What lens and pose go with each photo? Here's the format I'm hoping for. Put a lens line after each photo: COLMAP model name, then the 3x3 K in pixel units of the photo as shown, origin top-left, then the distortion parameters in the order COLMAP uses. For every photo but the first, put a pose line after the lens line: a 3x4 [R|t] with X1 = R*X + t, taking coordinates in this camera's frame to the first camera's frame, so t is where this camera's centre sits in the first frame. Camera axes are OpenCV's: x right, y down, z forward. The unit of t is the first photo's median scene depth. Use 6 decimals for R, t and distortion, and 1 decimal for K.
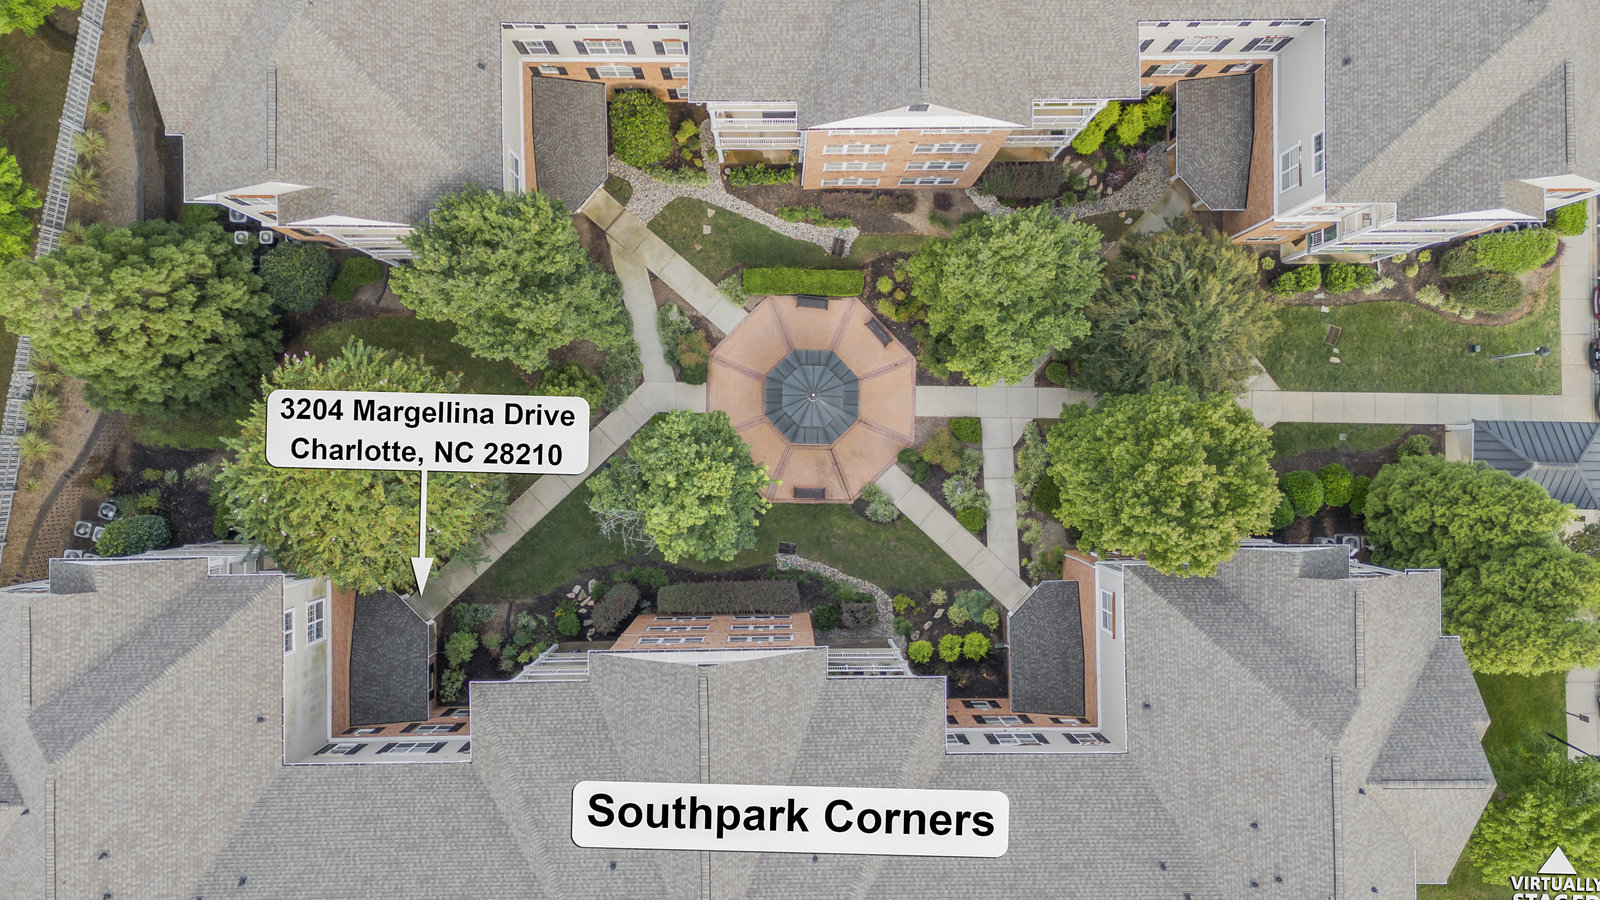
lens RADIAL K [[1132.4, 0, 791.3], [0, 1132.4, 460.1], [0, 0, 1]] dist [0.011058, -0.001760]
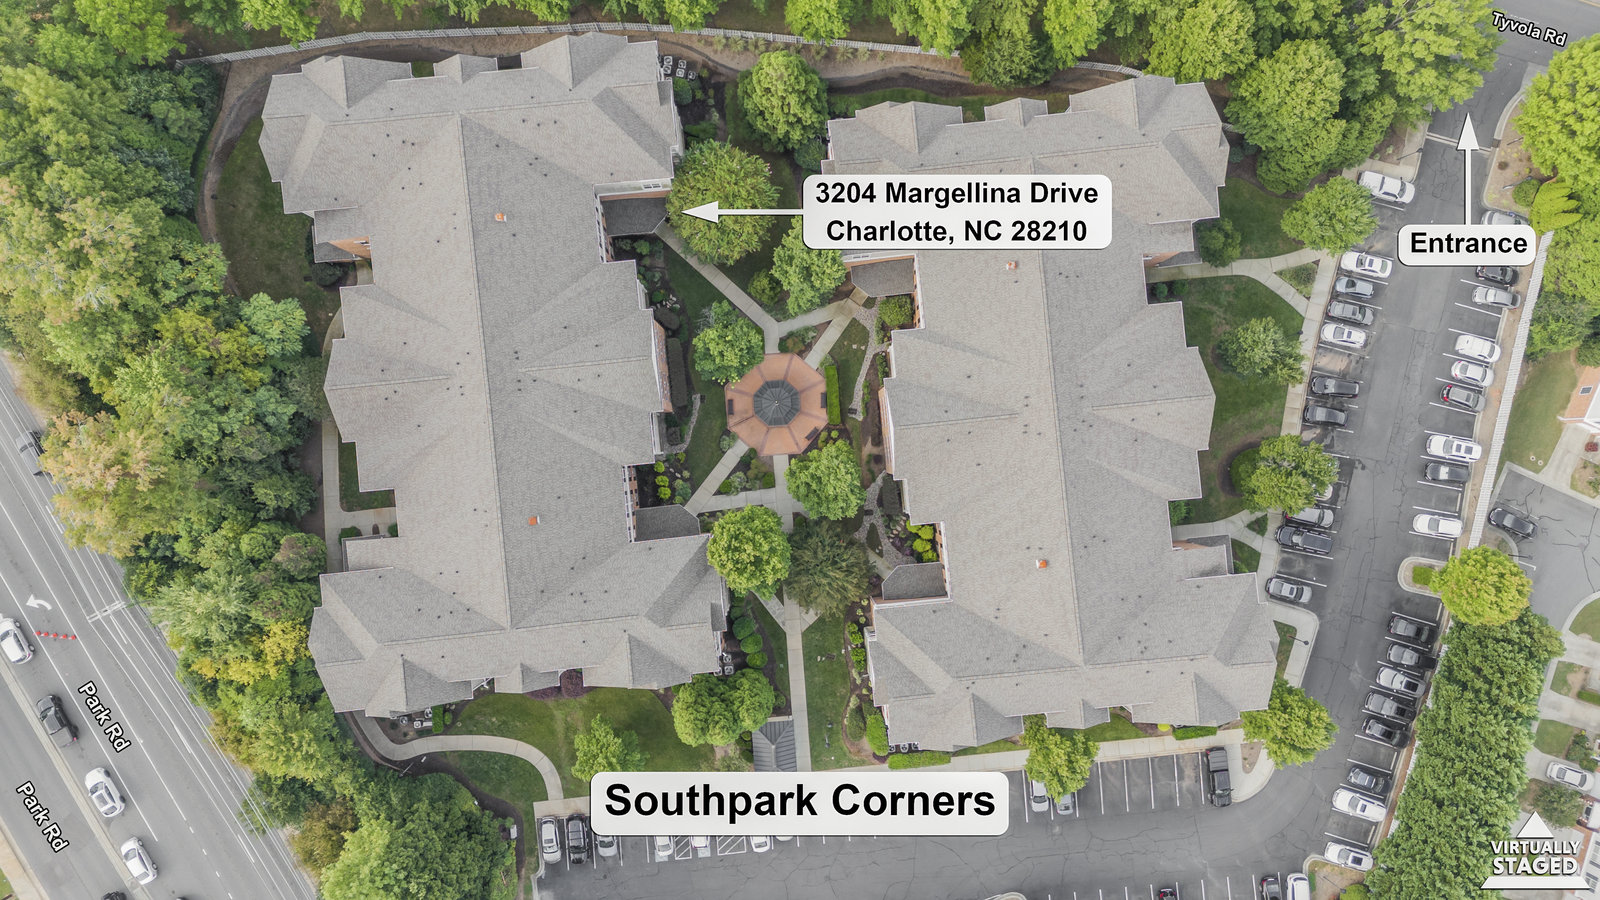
lens RADIAL K [[1132.4, 0, 807.2], [0, 1132.4, 459.5], [0, 0, 1]] dist [0.011058, -0.001760]
pose [[0.090351, 0.995831, -0.012564, 0.151304], [-0.995735, 0.090091, -0.019888, -0.060434], [-0.018673, 0.014307, 0.999723, -1.074413]]
